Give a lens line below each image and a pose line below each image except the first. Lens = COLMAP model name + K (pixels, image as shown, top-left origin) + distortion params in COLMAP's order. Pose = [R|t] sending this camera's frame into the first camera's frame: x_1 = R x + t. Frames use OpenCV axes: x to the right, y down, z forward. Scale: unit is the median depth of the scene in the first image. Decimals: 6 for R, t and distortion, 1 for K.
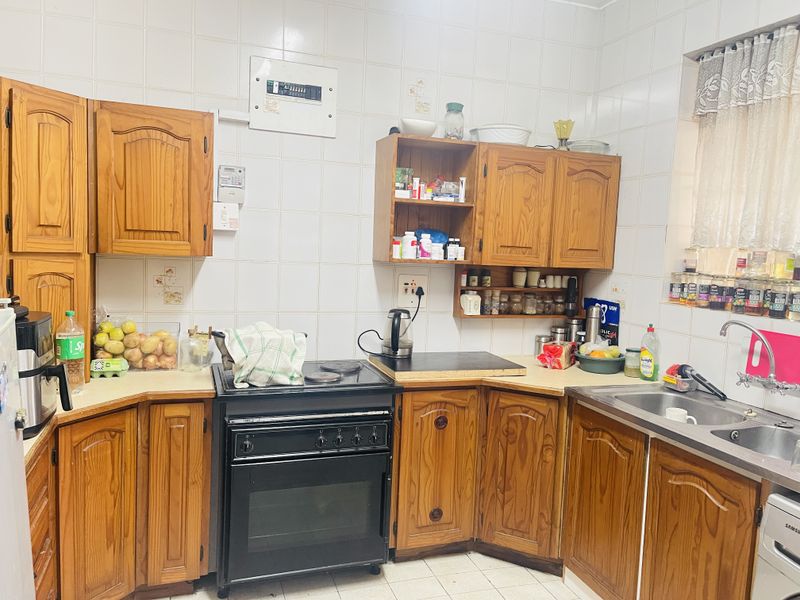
lens RADIAL K [[612.5, 0, 391.4], [0, 612.5, 300.6], [0, 0, 1]] dist [0.075903, -0.092411]
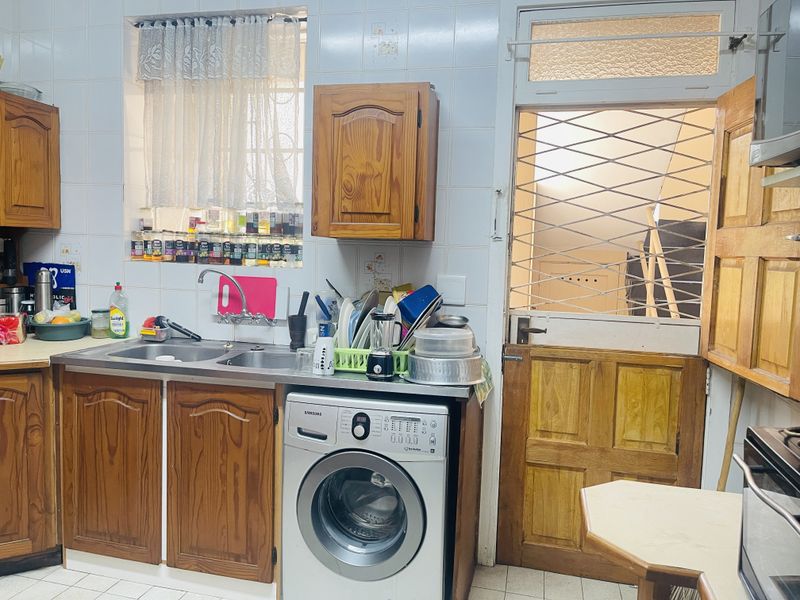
lens RADIAL K [[612.5, 0, 391.4], [0, 612.5, 300.6], [0, 0, 1]] dist [0.075903, -0.092411]
pose [[0.525292, -0.091148, 0.846026, -0.211396], [0.069695, 0.995515, 0.063980, 0.036166], [-0.848063, 0.025356, 0.529289, 0.097044]]
